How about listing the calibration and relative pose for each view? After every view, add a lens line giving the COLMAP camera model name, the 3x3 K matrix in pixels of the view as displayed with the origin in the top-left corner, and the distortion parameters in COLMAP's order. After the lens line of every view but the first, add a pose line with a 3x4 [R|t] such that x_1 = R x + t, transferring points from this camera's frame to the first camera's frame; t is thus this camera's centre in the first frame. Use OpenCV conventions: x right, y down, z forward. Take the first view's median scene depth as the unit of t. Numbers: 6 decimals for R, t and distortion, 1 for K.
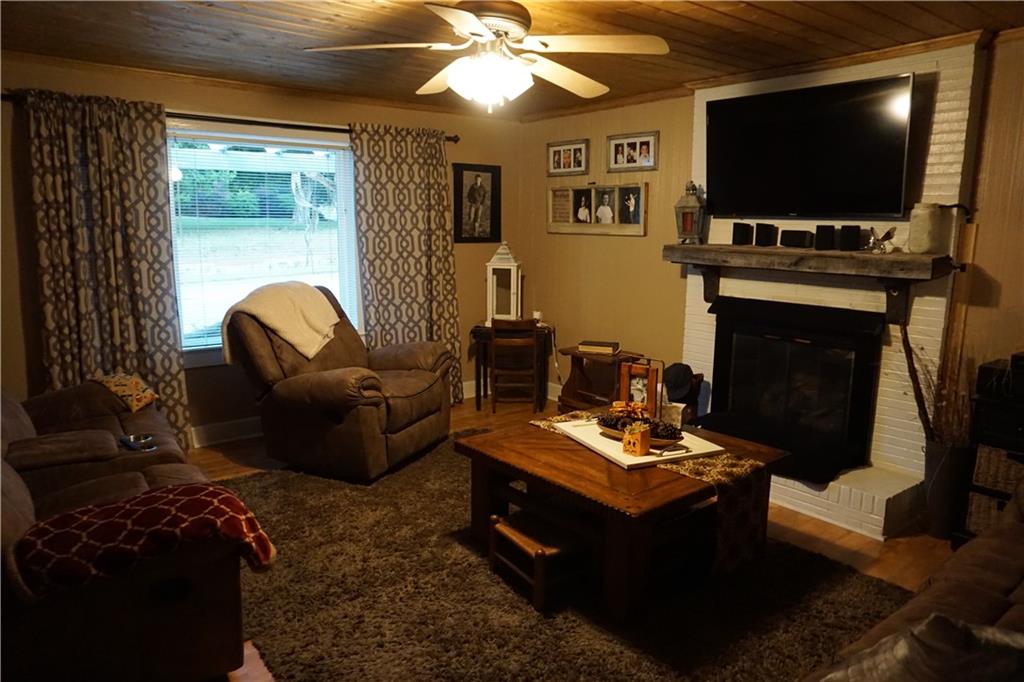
lens RADIAL K [[685.6, 0, 511.7], [0, 685.6, 341.9], [0, 0, 1]] dist [-0.010589, -0.002693]
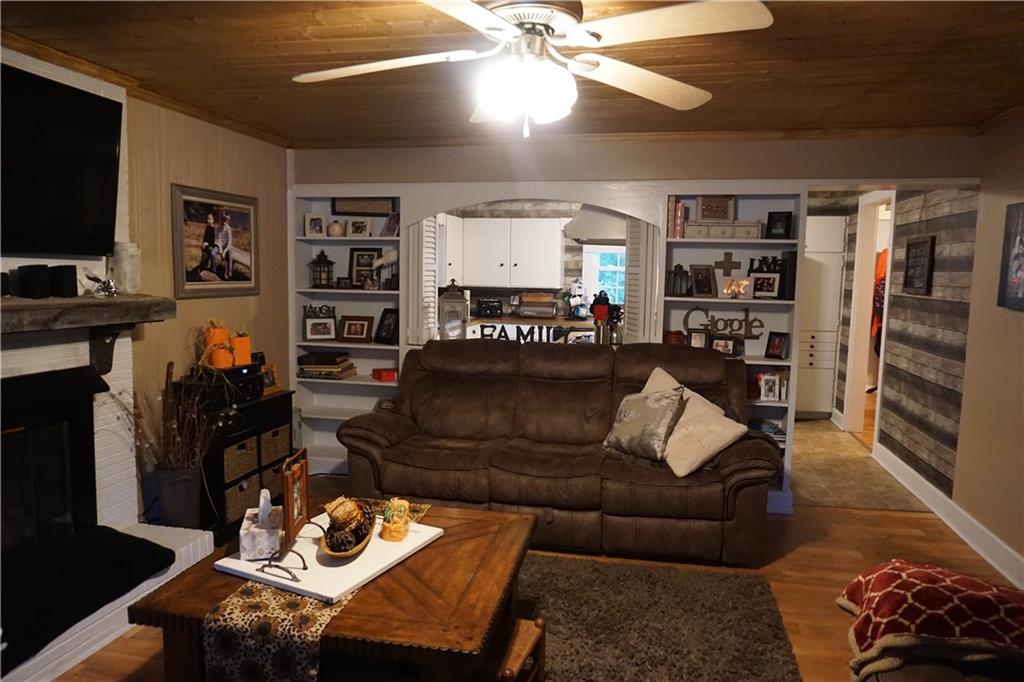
lens RADIAL K [[685.6, 0, 512.9], [0, 685.6, 341.6], [0, 0, 1]] dist [-0.010589, -0.002693]
pose [[-0.637456, -0.104902, 0.763312, -0.460902], [0.099574, 0.971164, 0.216623, -0.209872], [-0.764025, 0.214094, -0.608629, 1.135718]]
